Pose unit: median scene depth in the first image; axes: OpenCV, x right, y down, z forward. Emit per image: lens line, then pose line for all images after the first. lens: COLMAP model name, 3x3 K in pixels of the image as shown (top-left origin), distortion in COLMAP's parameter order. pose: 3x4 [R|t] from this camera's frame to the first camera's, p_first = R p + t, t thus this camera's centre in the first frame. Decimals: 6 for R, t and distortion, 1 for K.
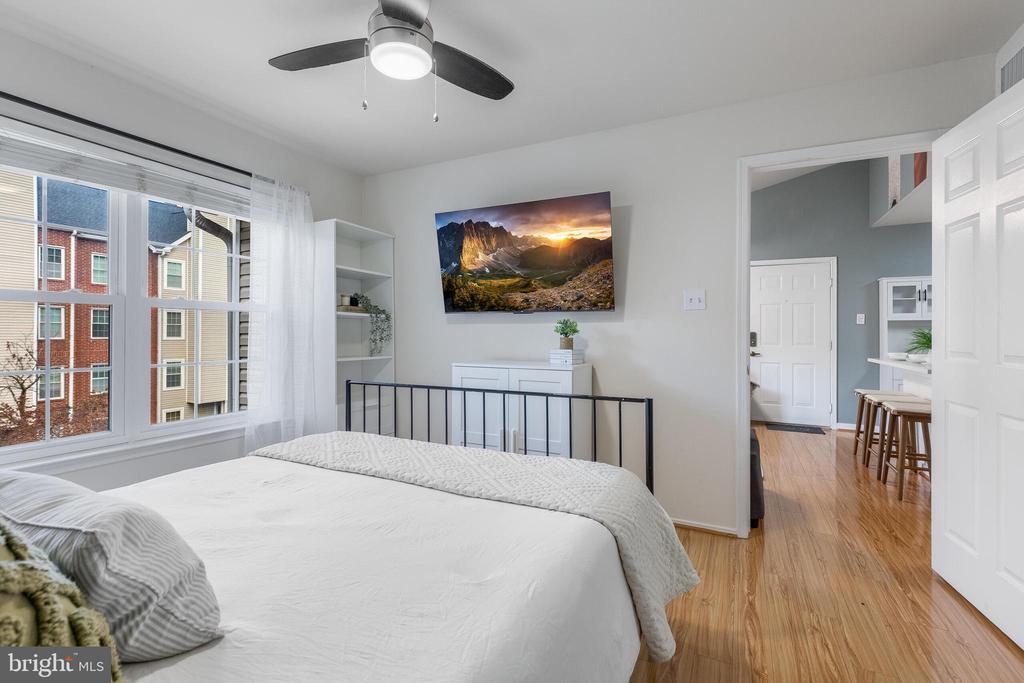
lens RADIAL K [[475.4, 0, 494.6], [0, 475.4, 342.1], [0, 0, 1]] dist [-0.001220, -0.000119]
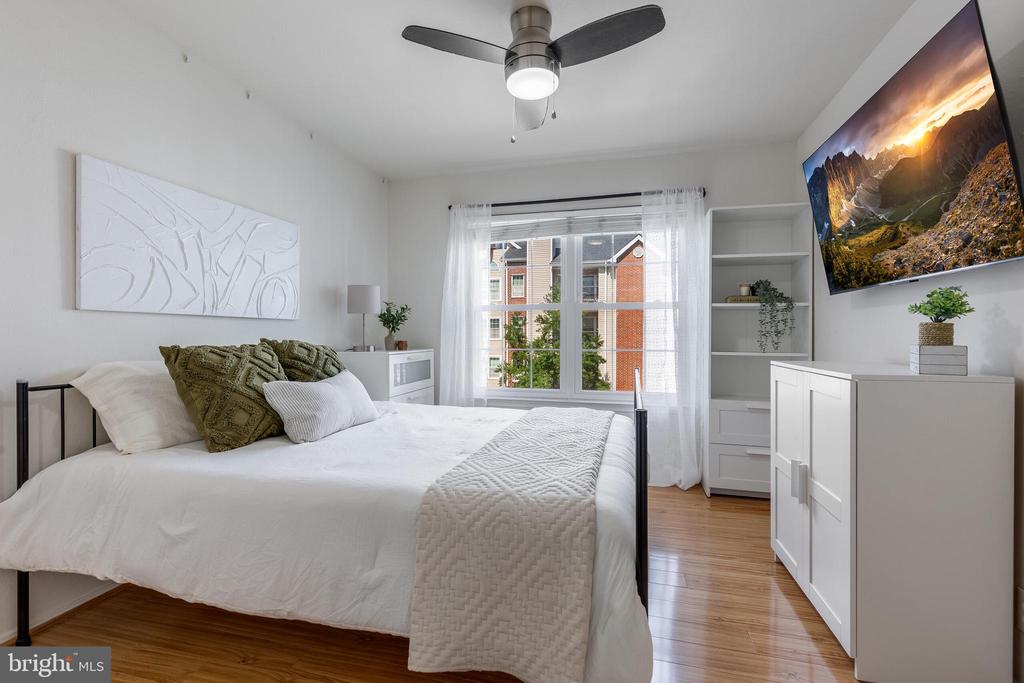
lens RADIAL K [[450.3, 0, 512.0], [0, 450.3, 341.5], [0, 0, 1]] dist [0.000539, 0.000142]
pose [[0.214659, 0.013280, -0.976599, 0.512646], [-0.011316, 0.999874, 0.011109, 0.009368], [0.976624, 0.008667, 0.214782, 0.430837]]
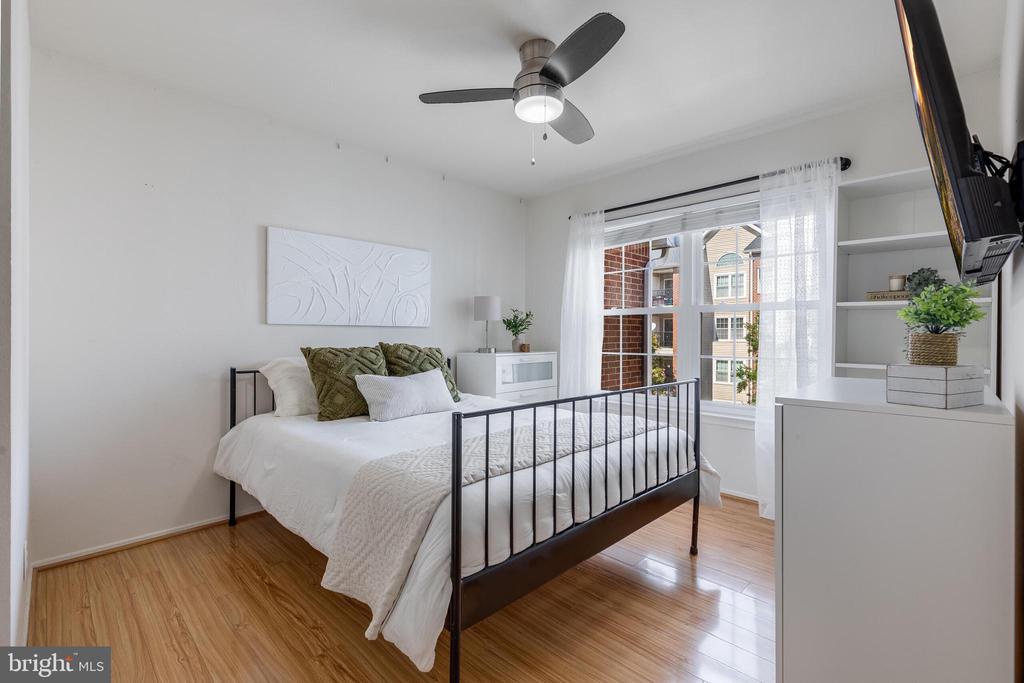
lens RADIAL K [[454.2, 0, 526.2], [0, 454.2, 338.4], [0, 0, 1]] dist [0.000758, -0.000096]
pose [[-0.291599, 0.006773, -0.956517, 0.563076], [-0.013860, 0.999840, 0.011305, -0.006669], [0.956440, 0.016554, -0.291458, 0.787901]]
